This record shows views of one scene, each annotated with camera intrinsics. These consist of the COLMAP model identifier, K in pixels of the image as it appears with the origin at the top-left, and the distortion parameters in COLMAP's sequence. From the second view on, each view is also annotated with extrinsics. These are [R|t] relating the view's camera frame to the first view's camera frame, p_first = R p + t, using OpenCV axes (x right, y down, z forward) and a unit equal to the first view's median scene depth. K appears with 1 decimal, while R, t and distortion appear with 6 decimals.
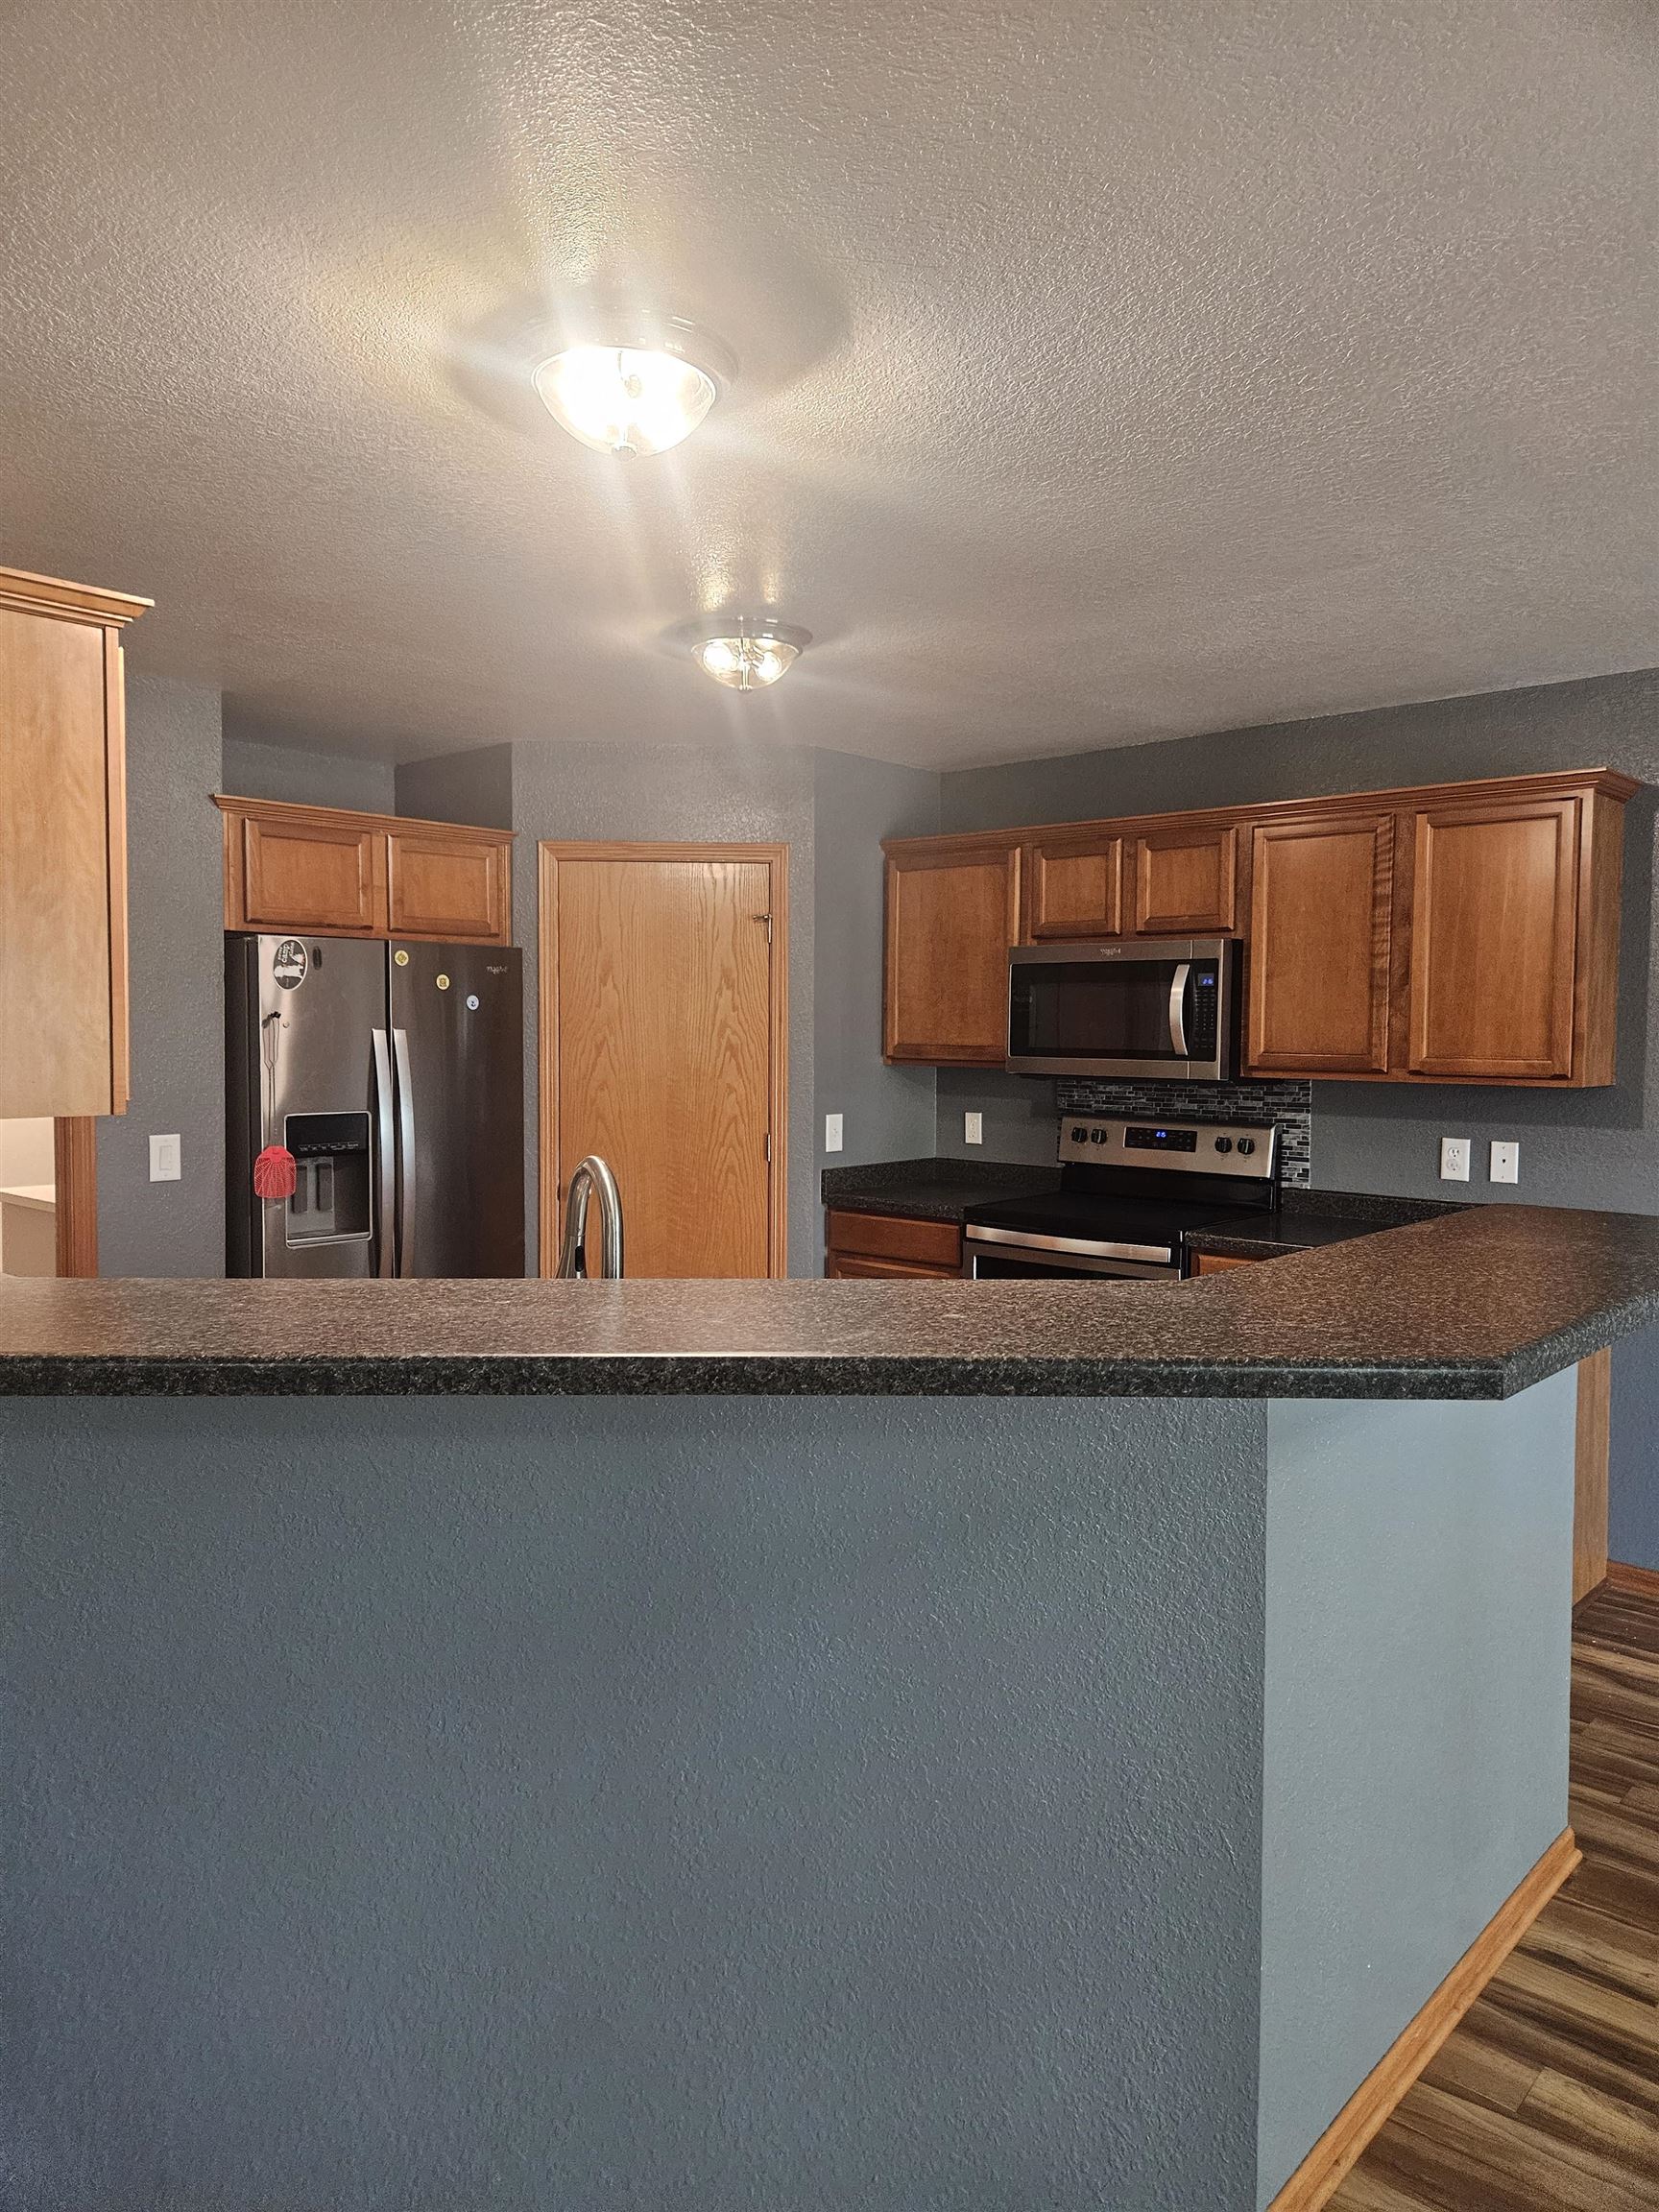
lens RADIAL K [[1510.0, 0, 812.3], [0, 1510.0, 1107.7], [0, 0, 1]] dist [0.038033, -0.001459]
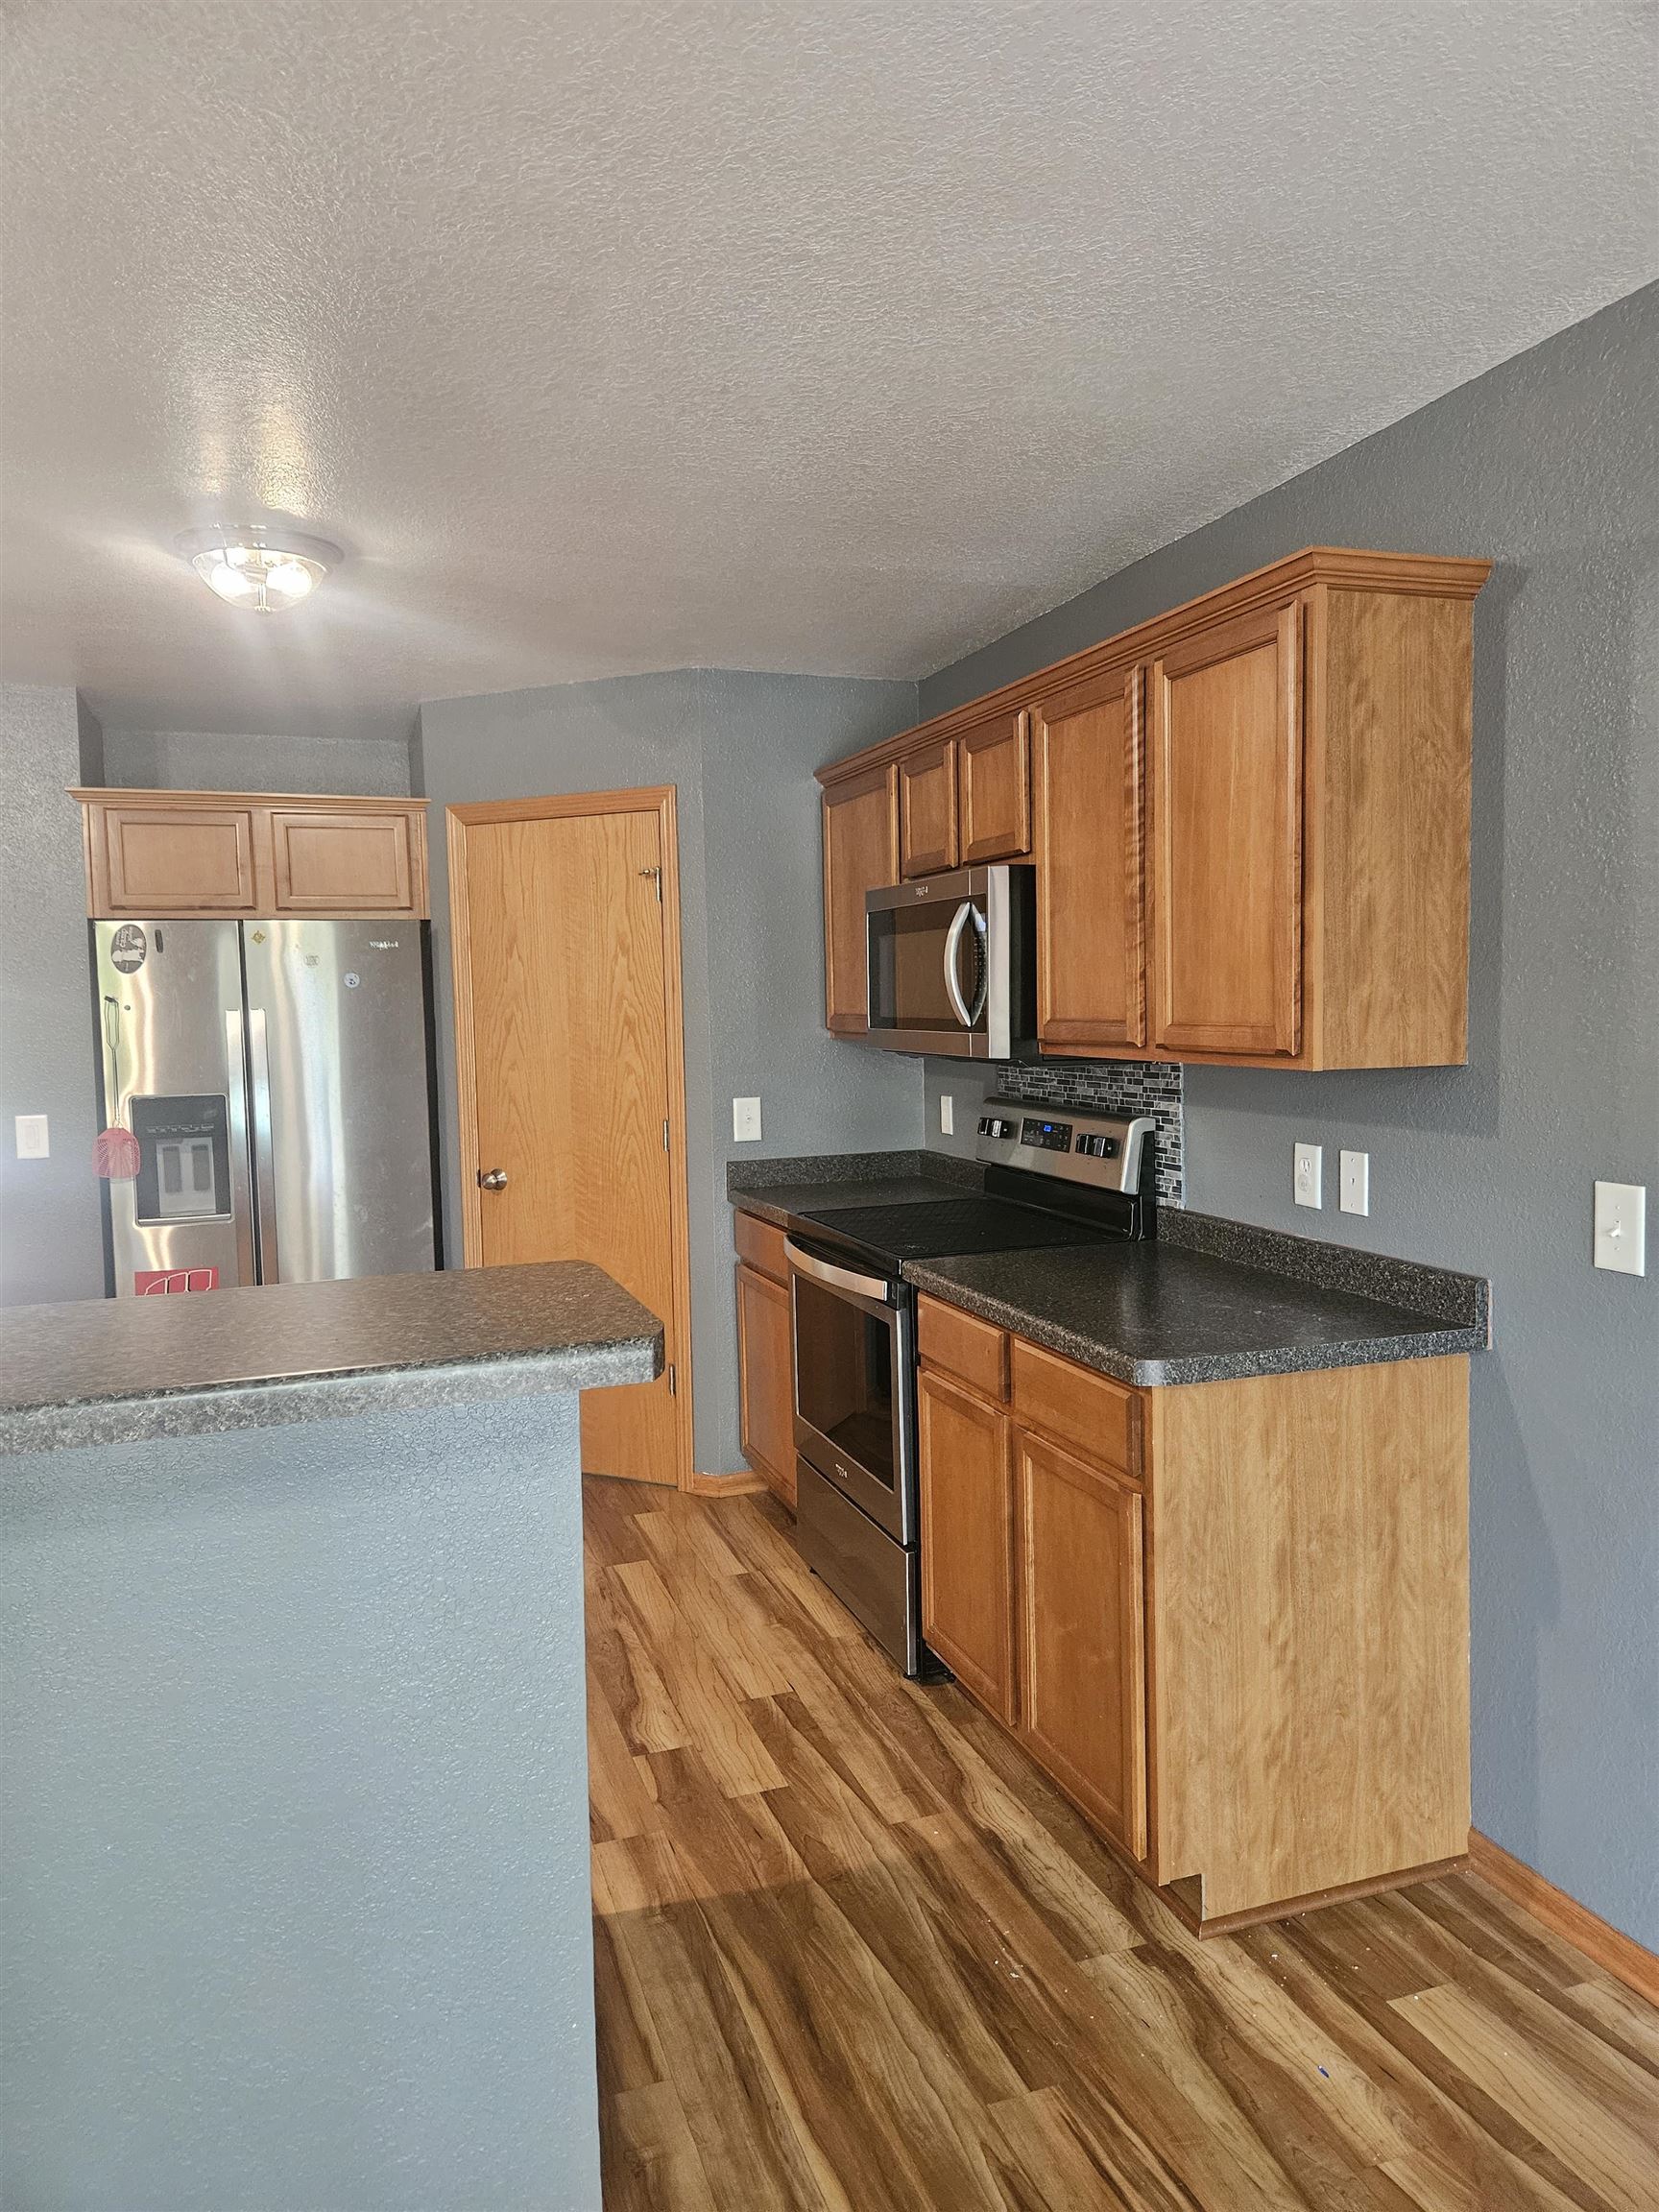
lens RADIAL K [[1510.0, 0, 830.9], [0, 1510.0, 1108.9], [0, 0, 1]] dist [0.038033, -0.001459]
pose [[0.884110, 0.010343, -0.467164, 0.511441], [-0.000475, 0.999774, 0.021237, -0.008510], [0.467278, -0.018554, 0.883916, 0.294878]]
